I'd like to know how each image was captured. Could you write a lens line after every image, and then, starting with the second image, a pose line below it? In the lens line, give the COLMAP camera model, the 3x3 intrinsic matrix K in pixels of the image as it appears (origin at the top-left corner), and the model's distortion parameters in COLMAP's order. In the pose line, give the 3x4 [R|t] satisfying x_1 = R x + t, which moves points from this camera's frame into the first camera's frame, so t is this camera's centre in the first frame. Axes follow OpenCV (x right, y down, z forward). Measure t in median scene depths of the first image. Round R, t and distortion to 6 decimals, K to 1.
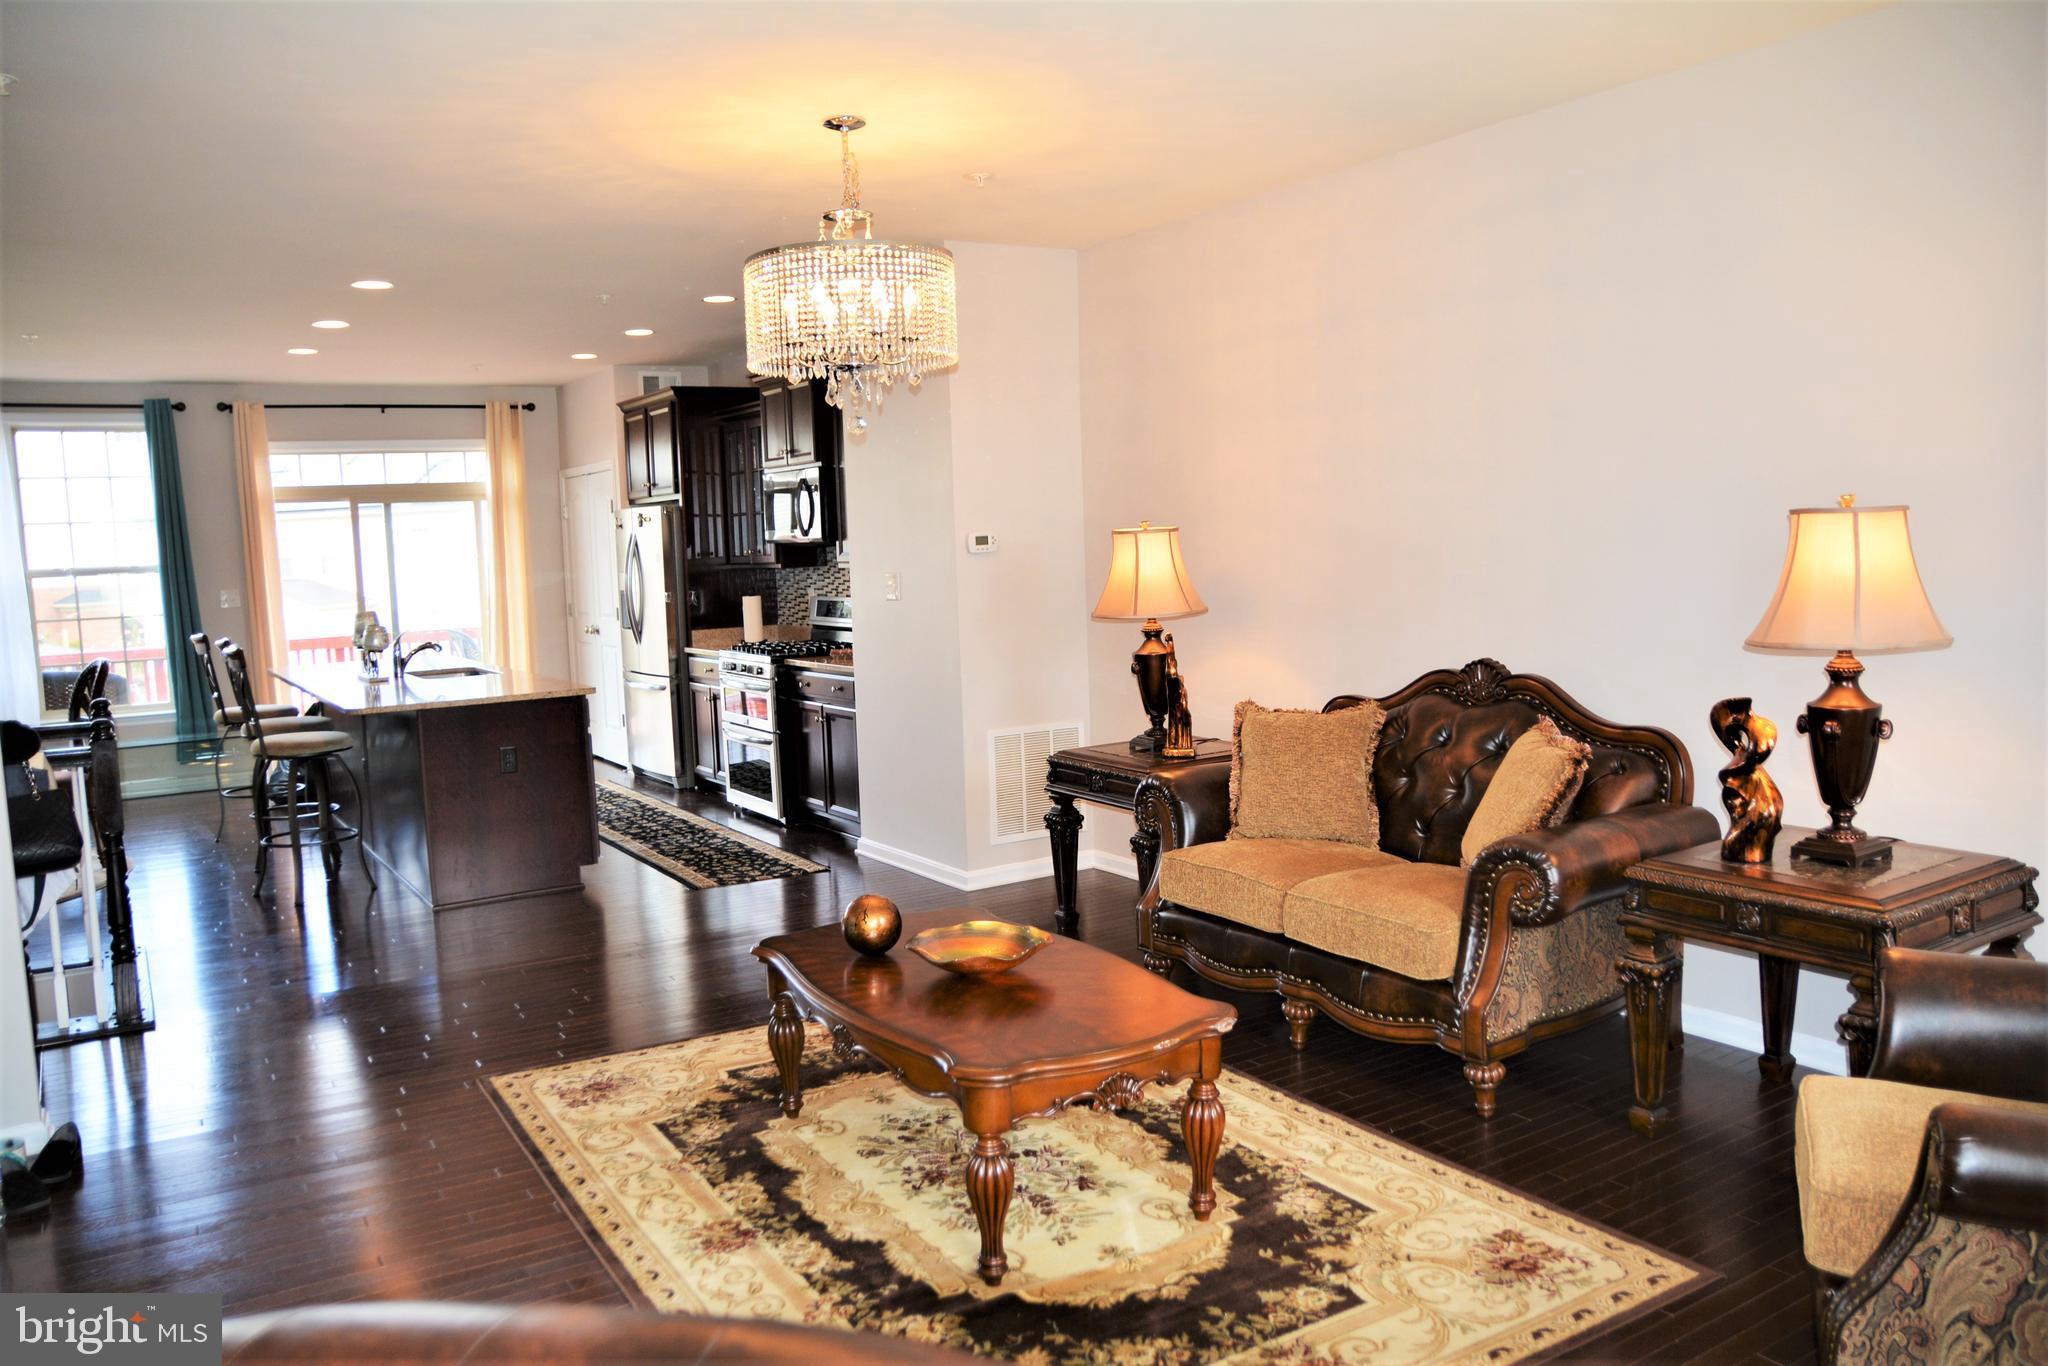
lens RADIAL K [[1532.3, 0, 1022.1], [0, 1532.3, 689.4], [0, 0, 1]] dist [-0.121409, 0.109826]
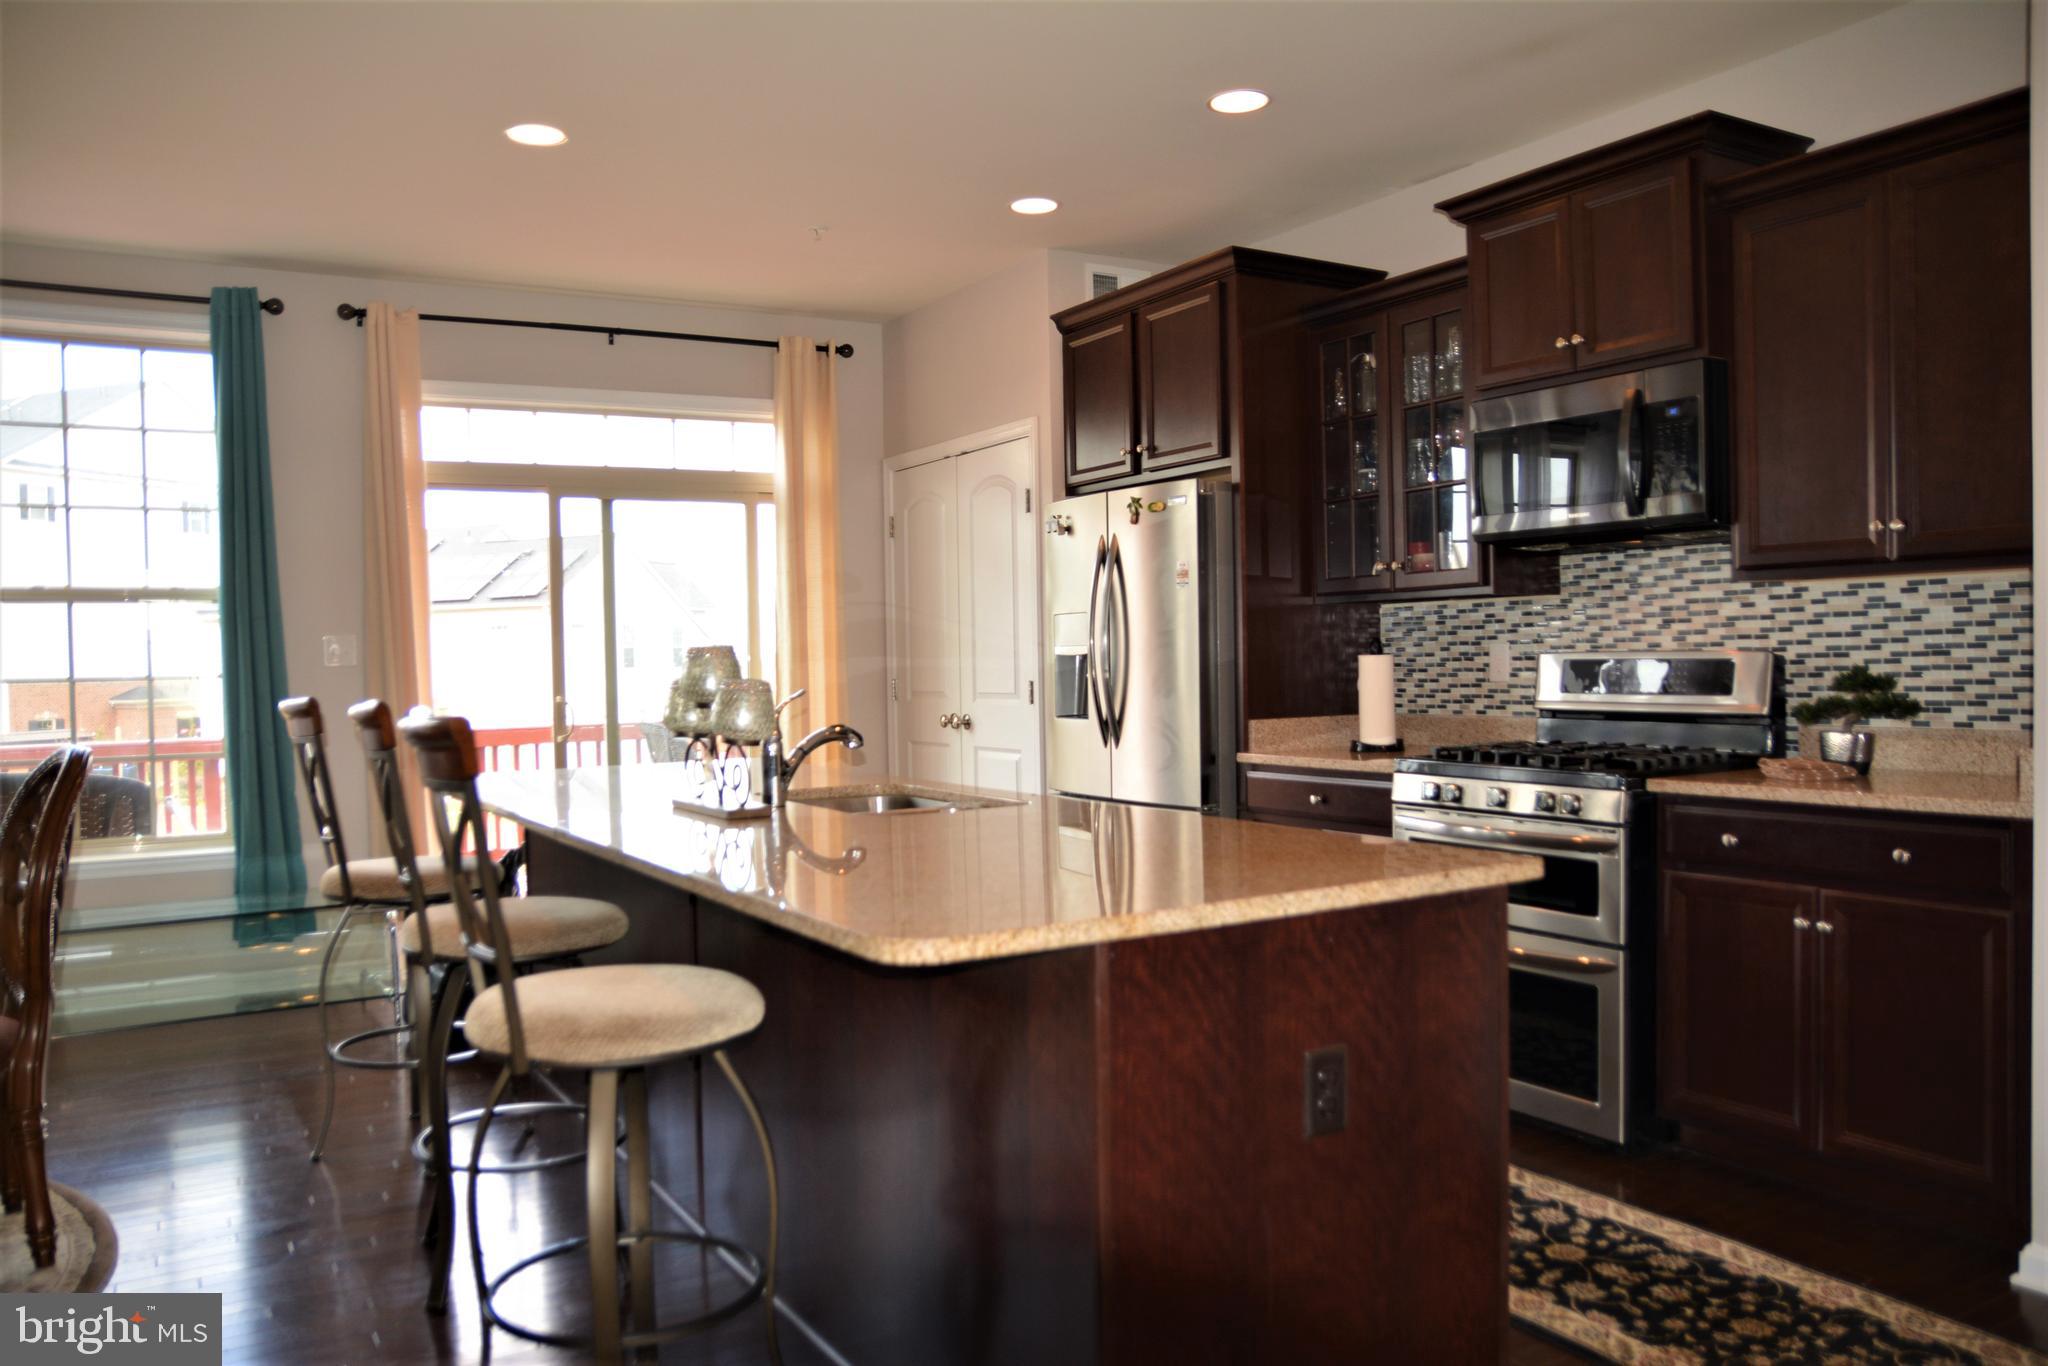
lens RADIAL K [[1532.3, 0, 1023.3], [0, 1532.3, 684.4], [0, 0, 1]] dist [-0.121409, 0.109826]
pose [[0.999467, 0.016265, -0.028320, -0.260865], [-0.018559, 0.996400, -0.082721, -0.006170], [0.026872, 0.083202, 0.996170, 0.451456]]
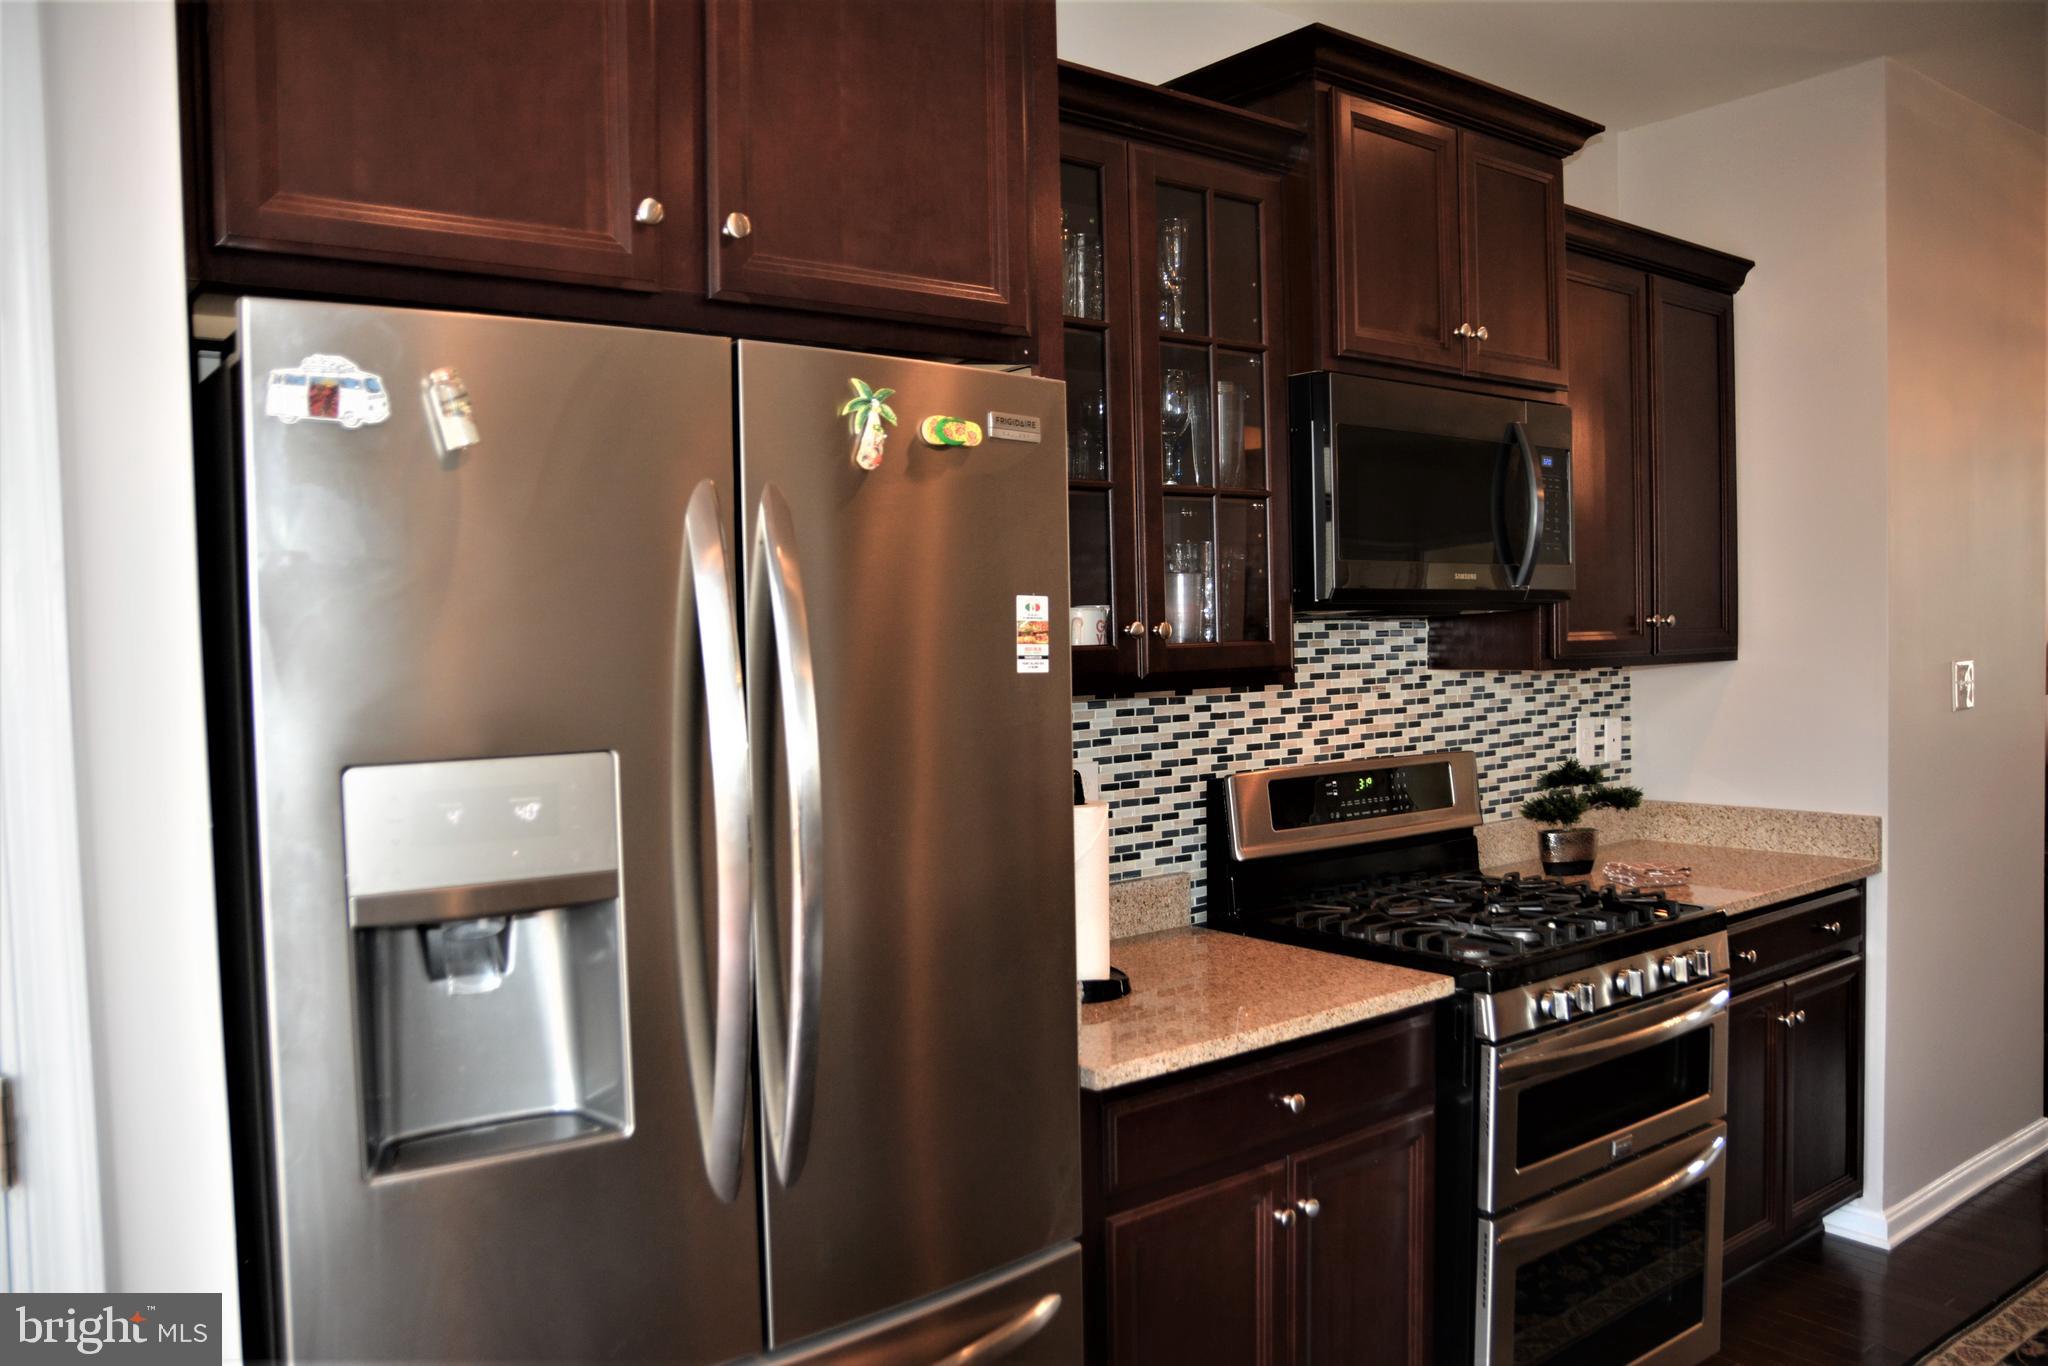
lens RADIAL K [[1532.3, 0, 1024.3], [0, 1532.3, 683.2], [0, 0, 1]] dist [-0.121409, 0.109826]
pose [[-0.092976, -0.000780, 0.995668, -0.395485], [0.121523, 0.992515, 0.012126, -0.075522], [-0.988225, 0.122123, -0.092185, 0.928117]]
